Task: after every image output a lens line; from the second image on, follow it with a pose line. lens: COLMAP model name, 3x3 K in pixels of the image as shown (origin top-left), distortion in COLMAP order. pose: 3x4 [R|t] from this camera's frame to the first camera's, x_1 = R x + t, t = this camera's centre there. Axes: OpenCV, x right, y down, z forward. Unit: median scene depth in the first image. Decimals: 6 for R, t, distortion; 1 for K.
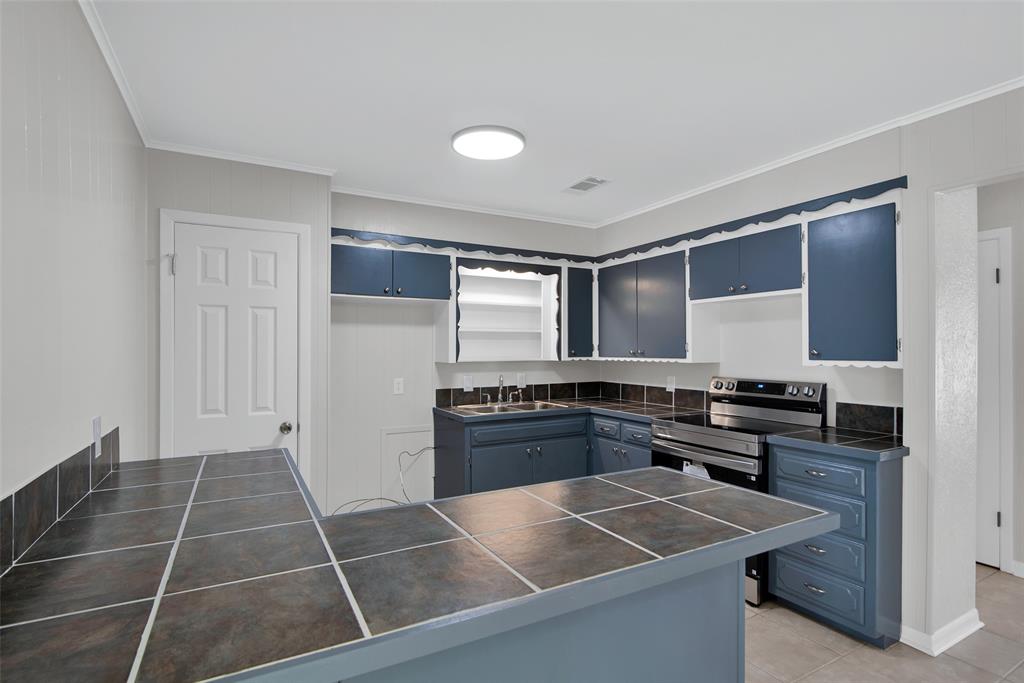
lens RADIAL K [[496.5, 0, 517.0], [0, 496.5, 349.5], [0, 0, 1]] dist [-0.010916, -0.000807]
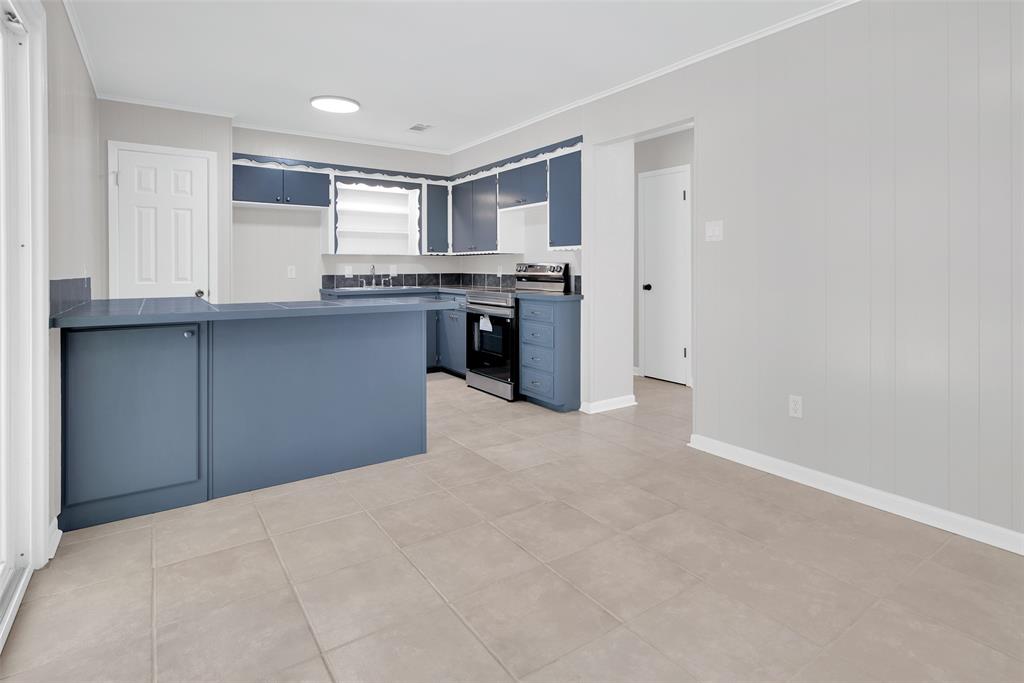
lens RADIAL K [[519.2, 0, 516.0], [0, 519.2, 274.1], [0, 0, 1]] dist [-0.000041, -0.001054]
pose [[0.995442, 0.001572, 0.095354, 0.251766], [-0.003050, 0.999877, 0.015356, 0.062928], [-0.095318, -0.015577, 0.995325, -0.486515]]
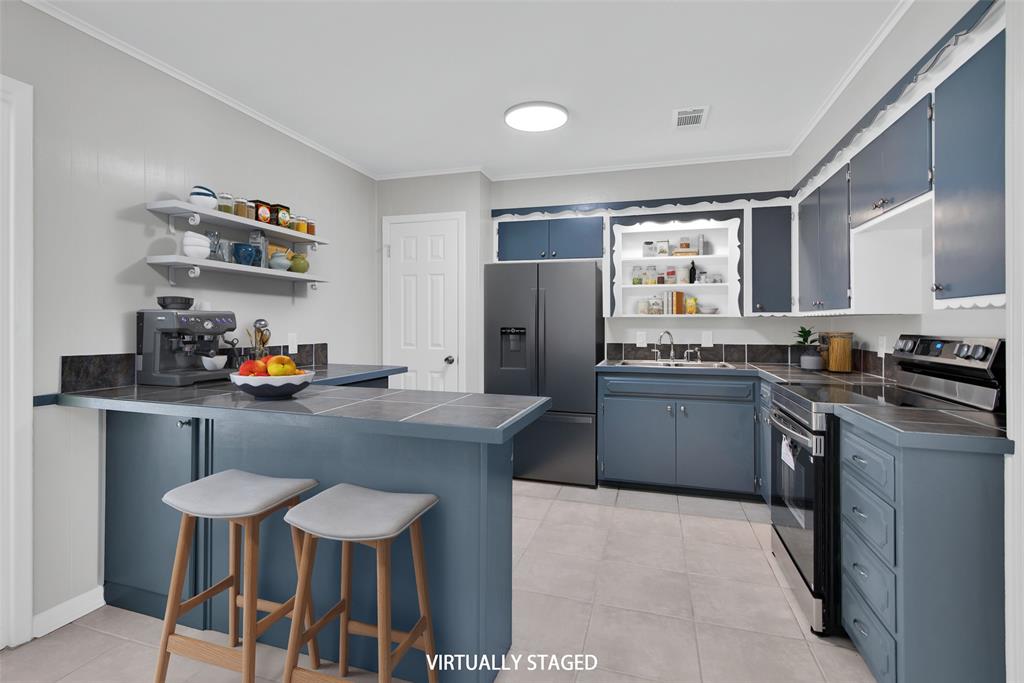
lens RADIAL K [[496.5, 0, 489.4], [0, 496.5, 316.4], [0, 0, 1]] dist [-0.010916, -0.000807]
pose [[0.683477, -0.003504, -0.729964, 0.508436], [-0.004611, 0.999948, -0.009116, 0.039103], [0.729958, 0.009596, 0.683425, 0.101616]]
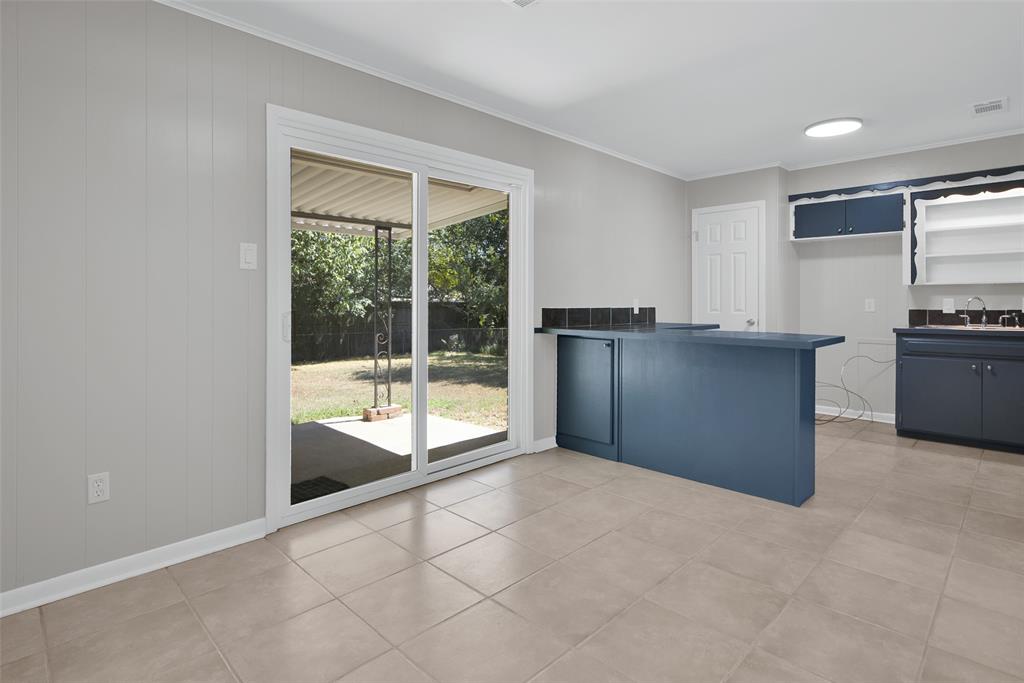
lens RADIAL K [[519.2, 0, 525.0], [0, 519.2, 305.3], [0, 0, 1]] dist [-0.000041, -0.001054]
pose [[0.306751, 0.009787, -0.951739, 0.807695], [0.003315, 0.999930, 0.011351, 0.062288], [0.951784, -0.006637, 0.306697, -0.236461]]
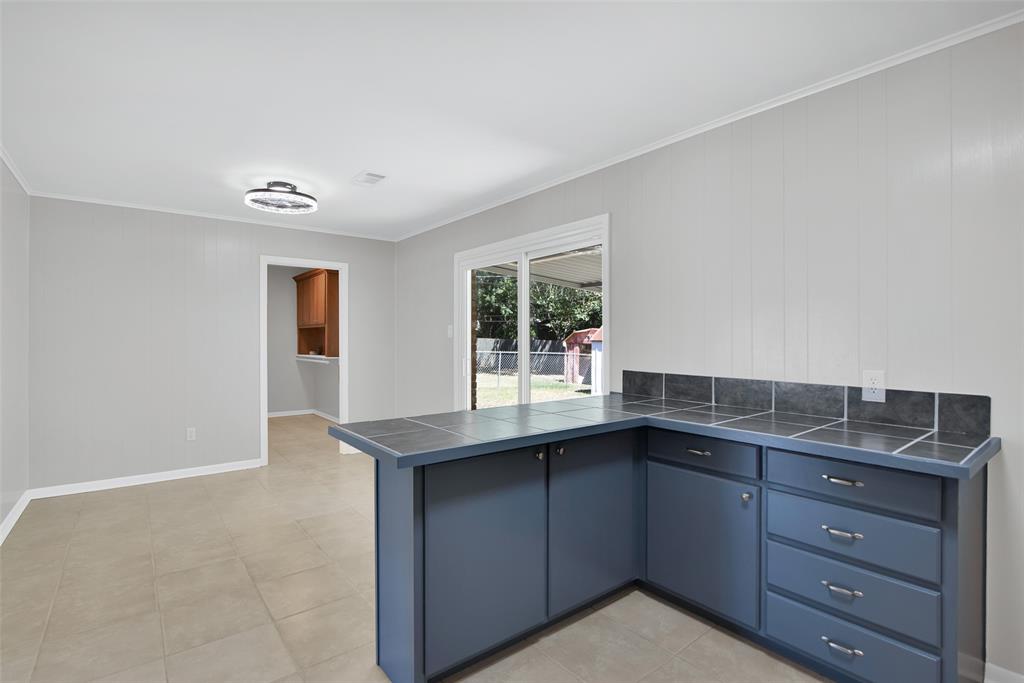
lens RADIAL K [[496.5, 0, 513.5], [0, 496.5, 341.6], [0, 0, 1]] dist [-0.010916, -0.000807]
pose [[-0.984324, 0.008315, -0.176172, 0.130162], [0.006771, 0.999933, 0.009362, 0.020384], [0.176239, 0.008023, -0.984315, 0.962889]]
